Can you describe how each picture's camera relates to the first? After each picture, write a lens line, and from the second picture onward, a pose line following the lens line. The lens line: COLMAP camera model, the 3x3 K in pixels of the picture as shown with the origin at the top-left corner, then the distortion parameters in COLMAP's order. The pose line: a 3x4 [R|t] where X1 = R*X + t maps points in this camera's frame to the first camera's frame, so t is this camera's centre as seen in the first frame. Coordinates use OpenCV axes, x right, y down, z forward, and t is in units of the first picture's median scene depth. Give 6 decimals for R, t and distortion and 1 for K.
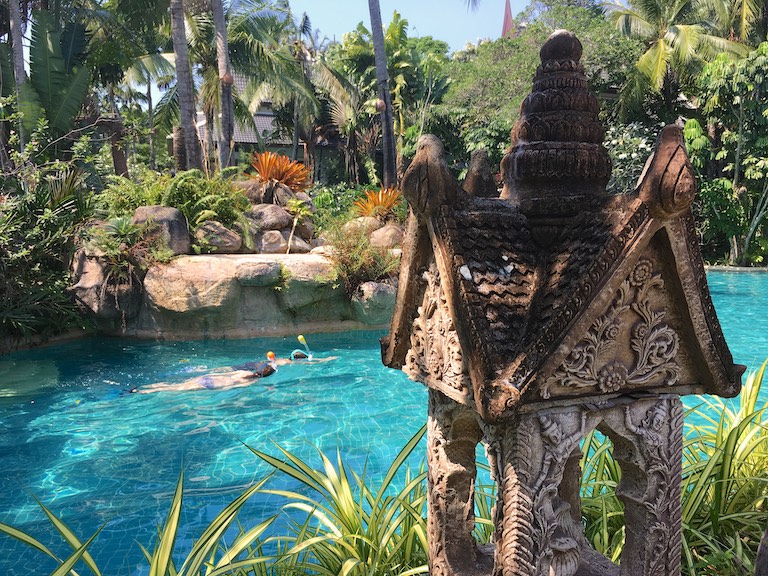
lens RADIAL K [[654.4, 0, 386.7], [0, 654.4, 312.0], [0, 0, 1]] dist [0.071929, -0.001606]
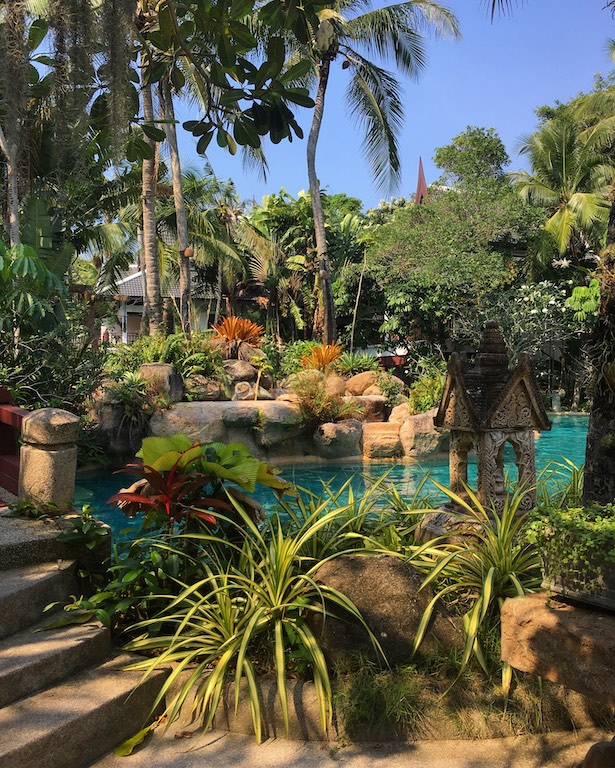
lens RADIAL K [[685.4, 0, 307.6], [0, 685.4, 383.8], [0, 0, 1]] dist [0.062306, 0.009792]
pose [[0.999884, -0.007817, 0.013036, -0.069060], [0.009318, 0.992804, -0.119390, 0.028909], [-0.012009, 0.119498, 0.992762, -0.232579]]
